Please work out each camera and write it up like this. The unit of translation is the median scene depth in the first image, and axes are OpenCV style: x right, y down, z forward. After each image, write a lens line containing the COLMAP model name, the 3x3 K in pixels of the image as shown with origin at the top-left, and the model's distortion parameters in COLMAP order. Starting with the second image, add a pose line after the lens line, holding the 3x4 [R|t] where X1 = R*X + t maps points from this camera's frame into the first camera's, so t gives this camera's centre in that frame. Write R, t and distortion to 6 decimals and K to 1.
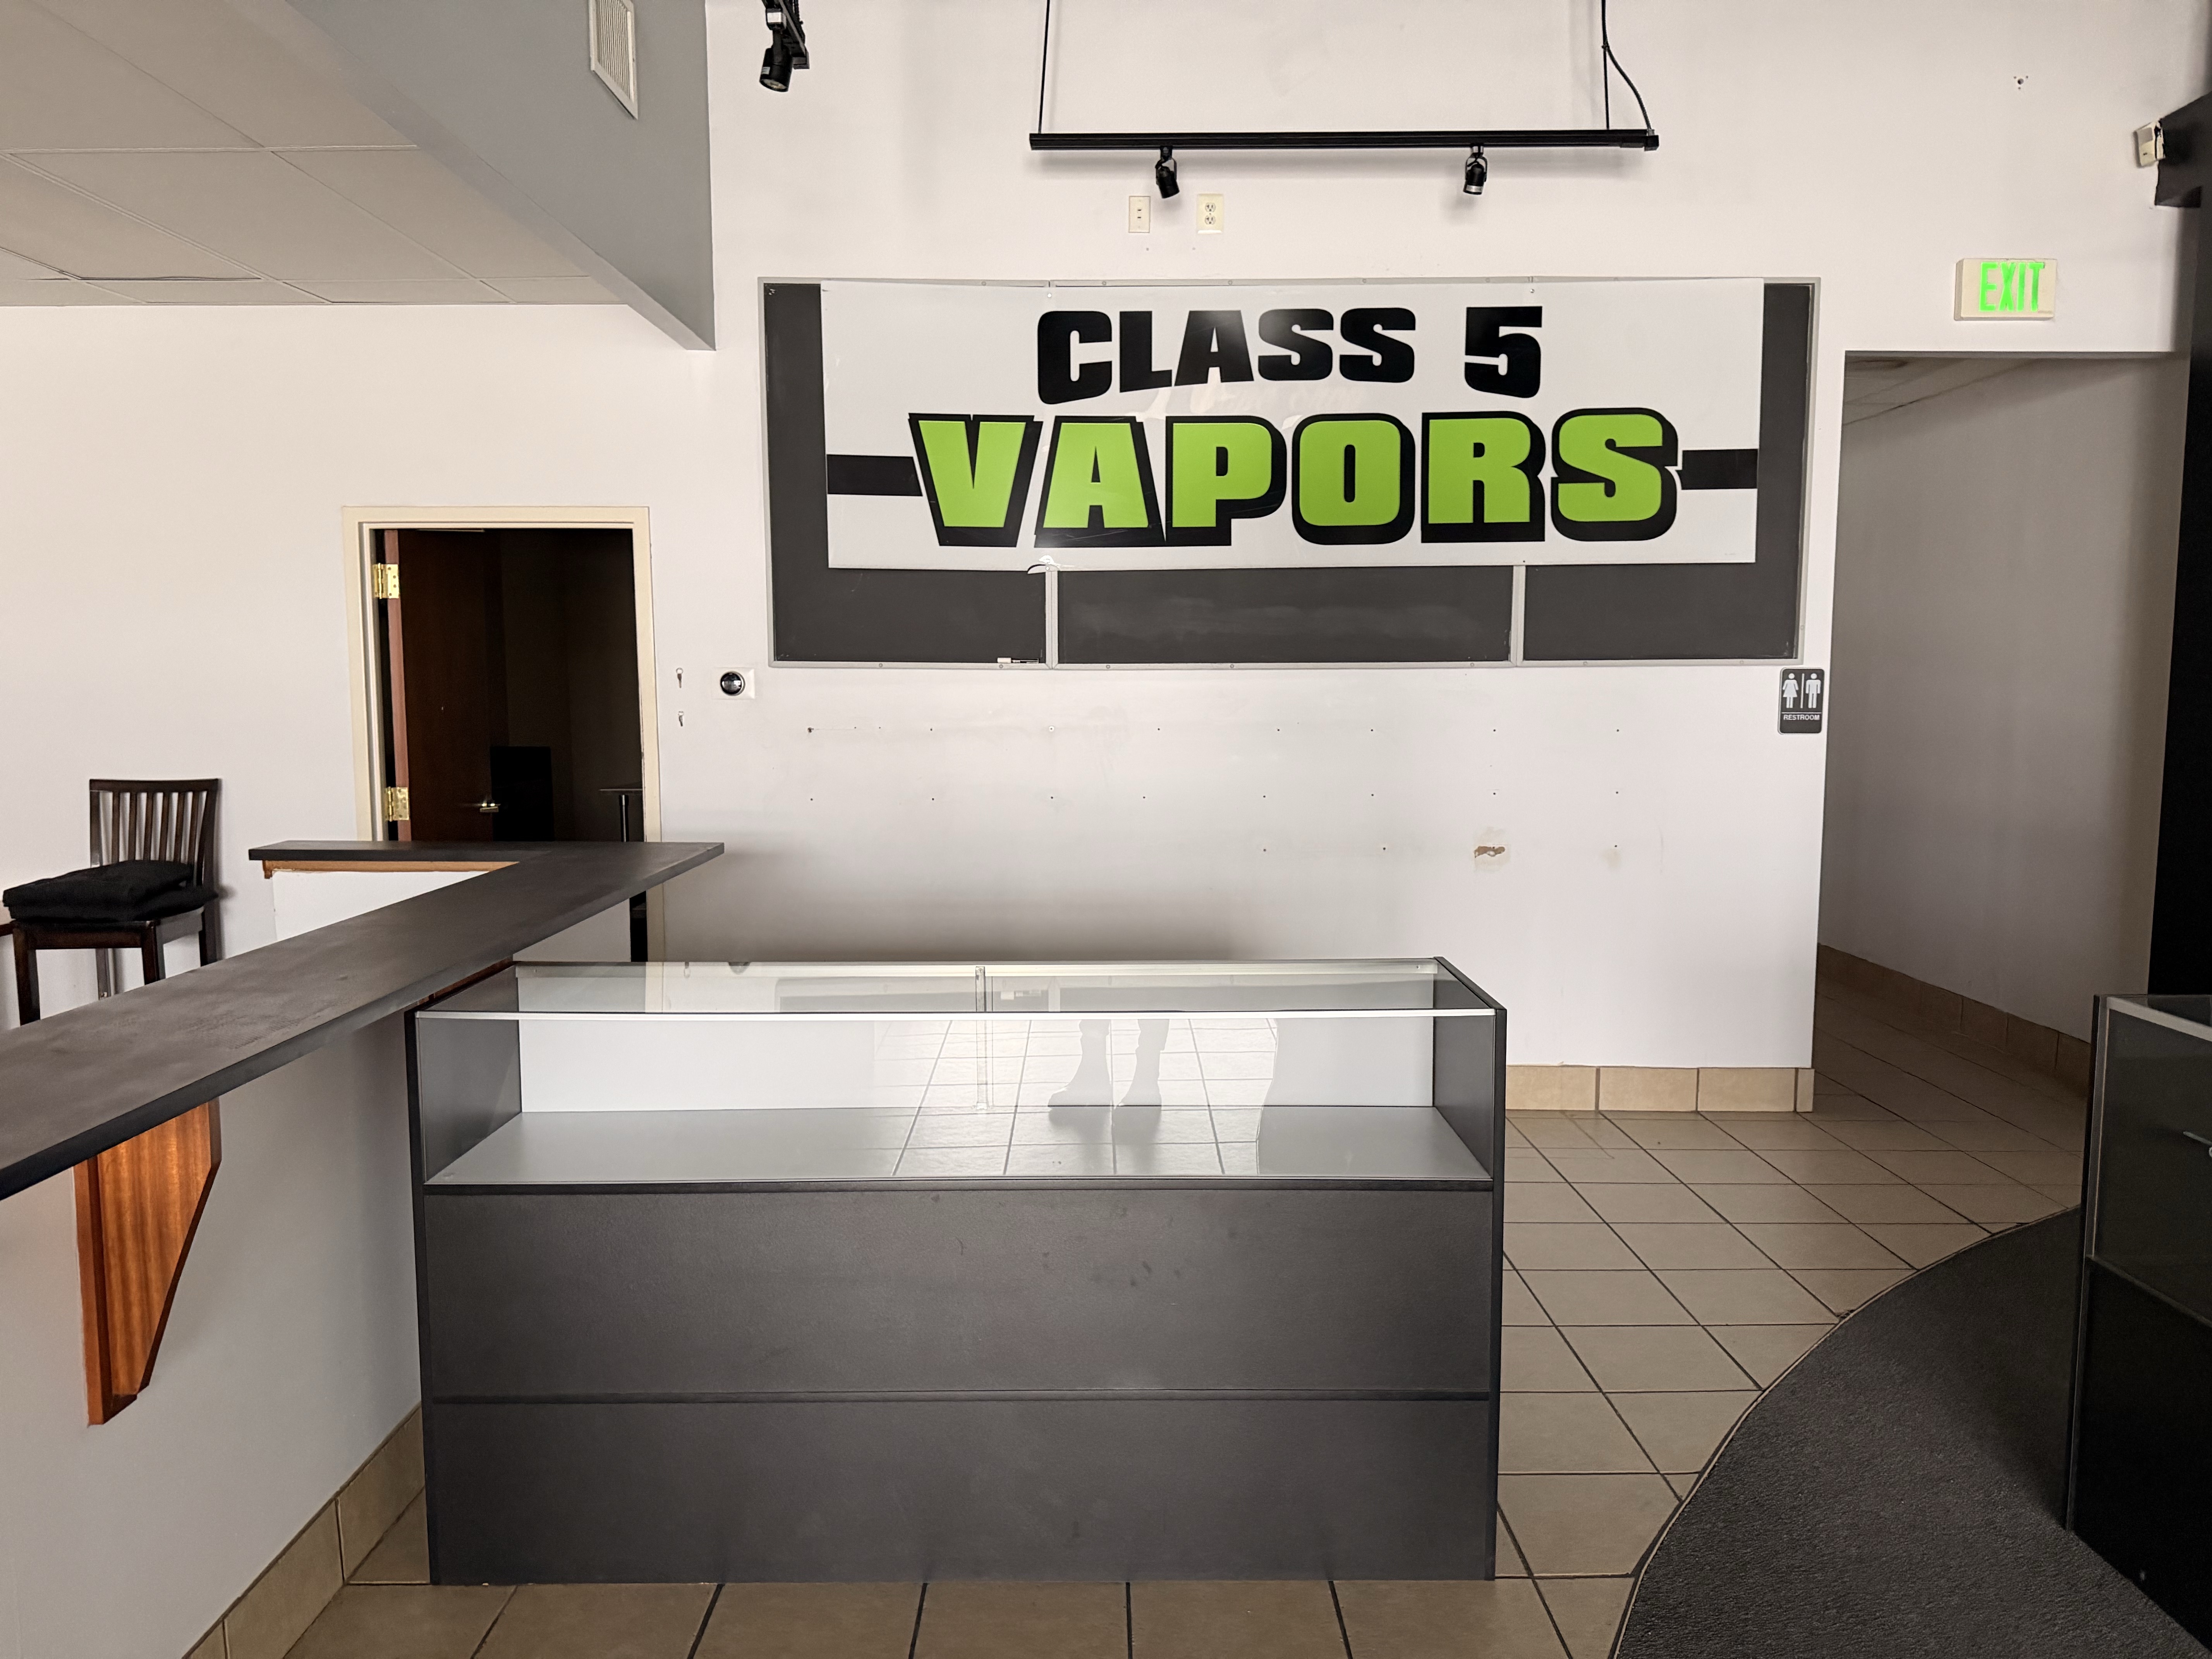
lens RADIAL K [[1555.4, 0, 1122.4], [0, 1555.4, 835.5], [0, 0, 1]] dist [0.080792, -0.003284]
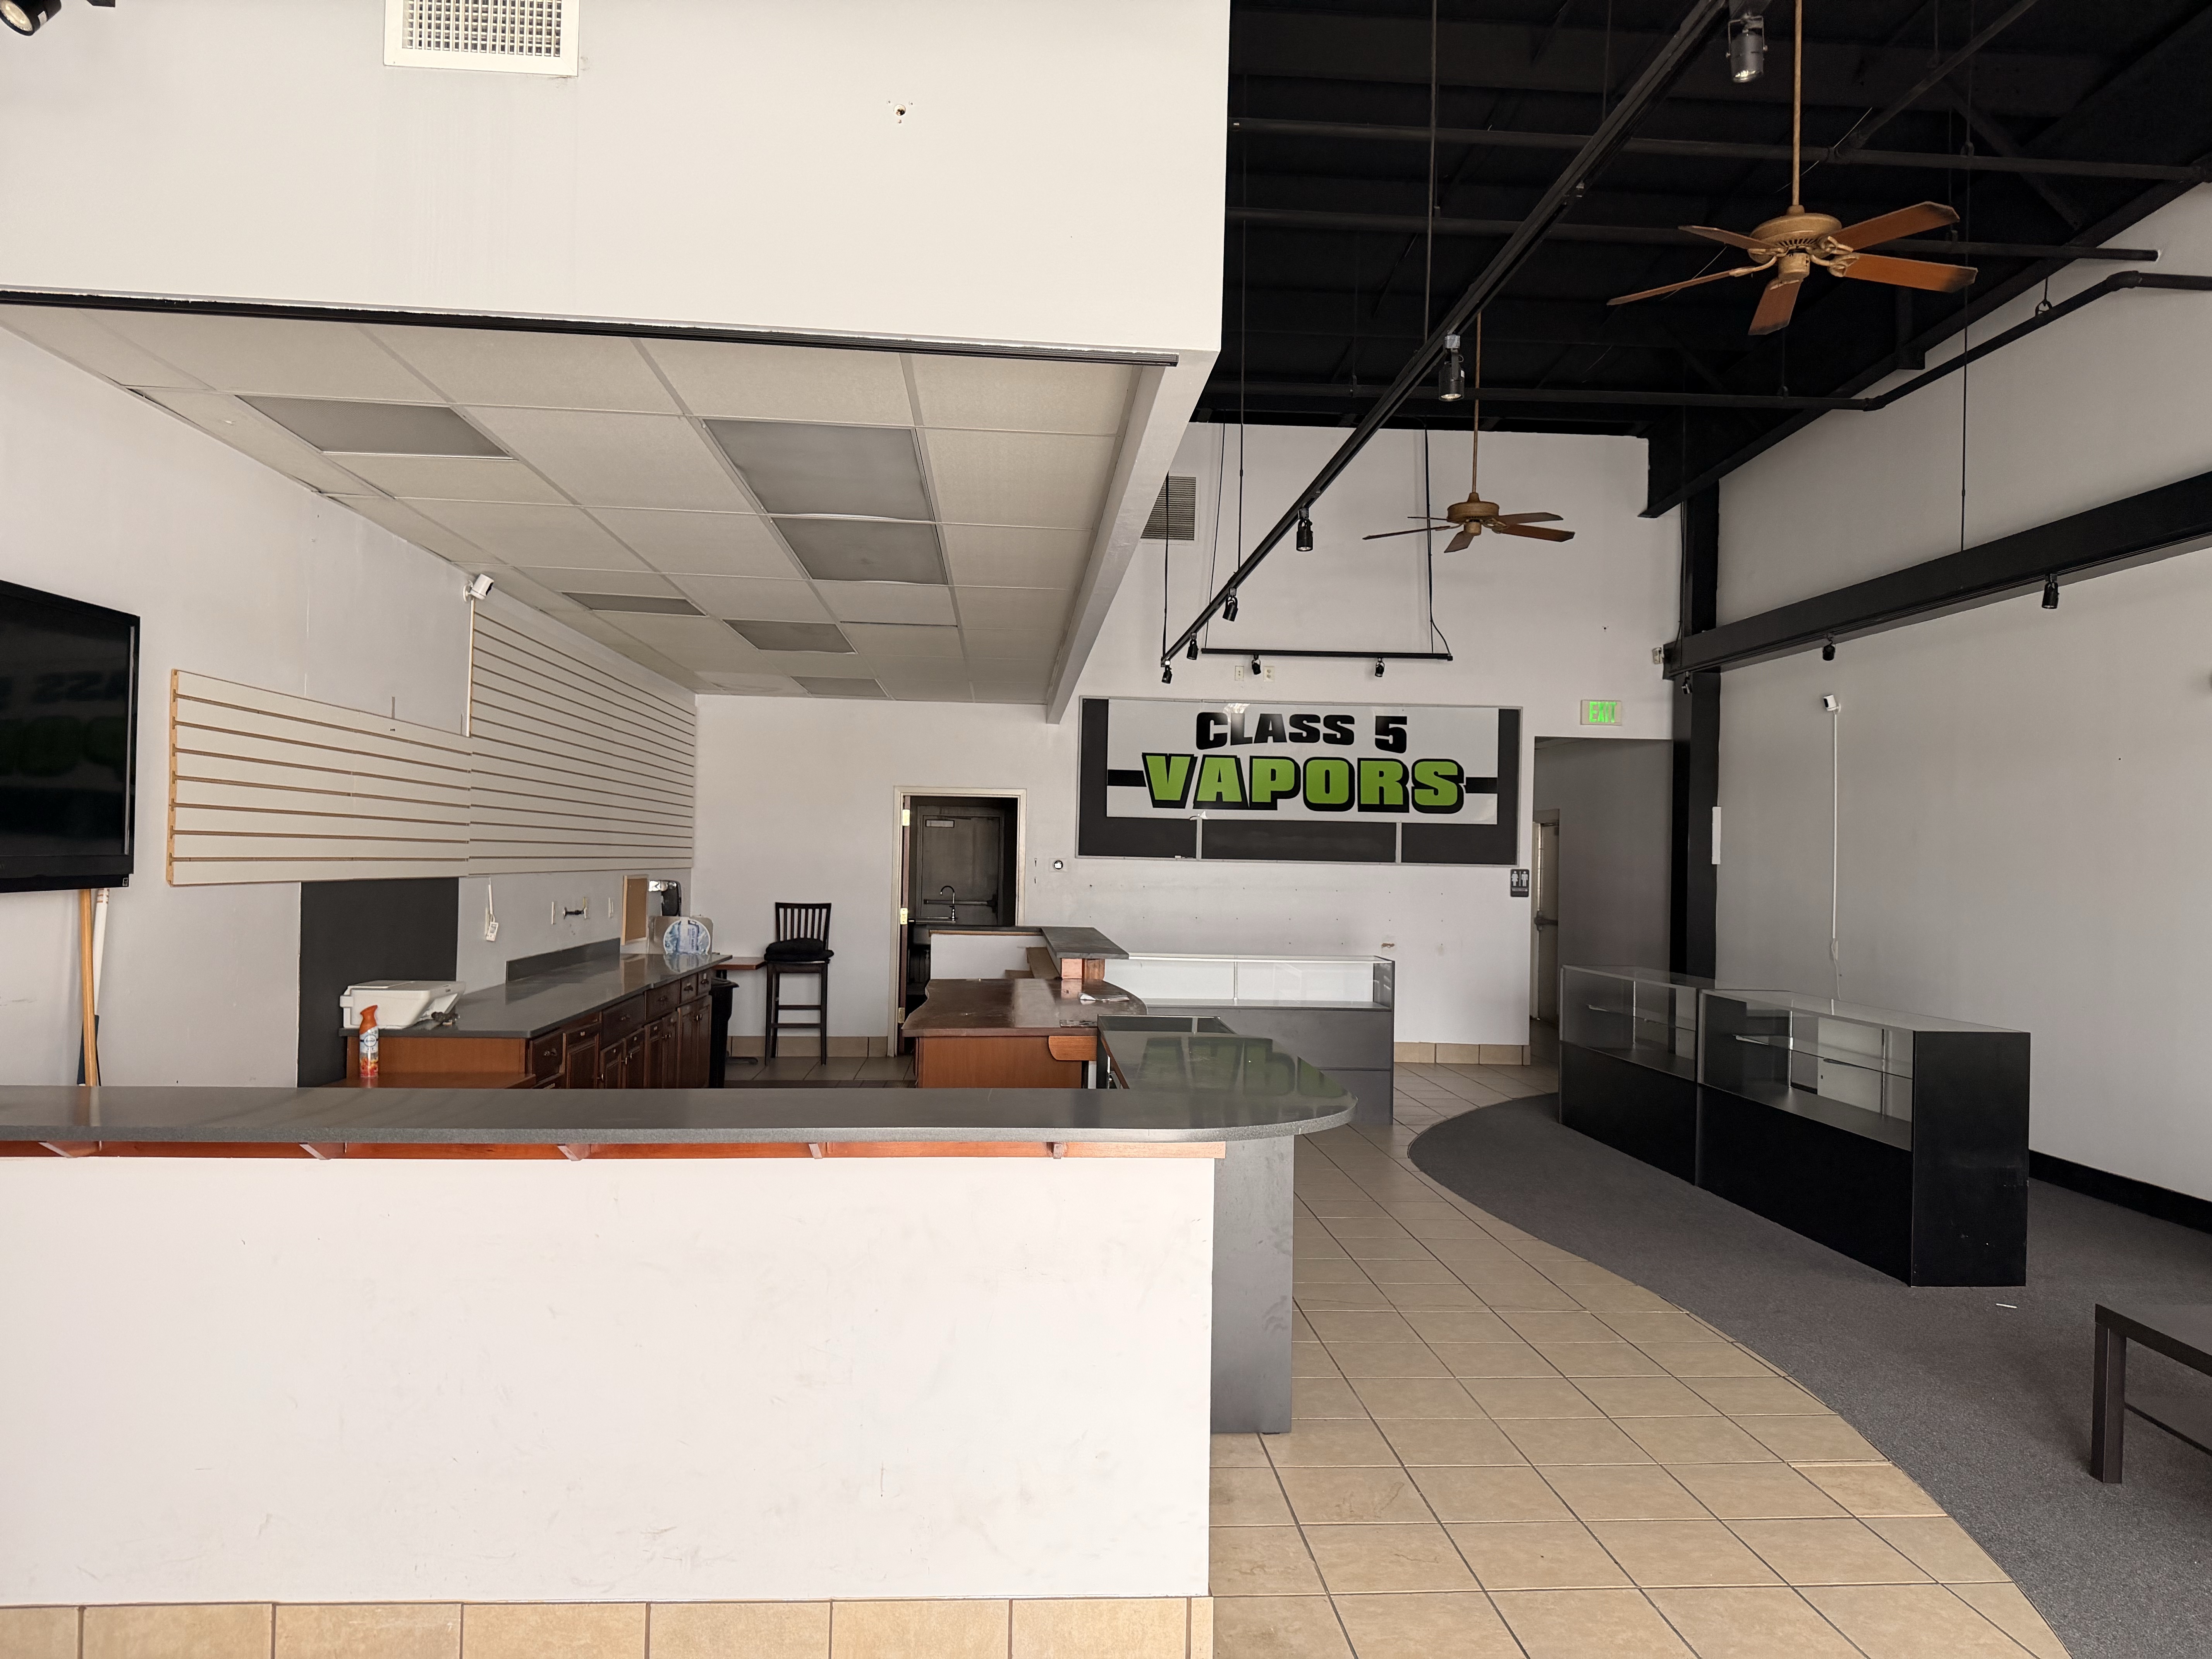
lens RADIAL K [[1555.4, 0, 1098.7], [0, 1555.4, 835.8], [0, 0, 1]] dist [0.080792, -0.003284]
pose [[0.998890, 0.022890, 0.041167, -0.294073], [-0.017445, 0.991613, -0.128059, 0.156189], [-0.043753, 0.127198, 0.990912, -1.302741]]
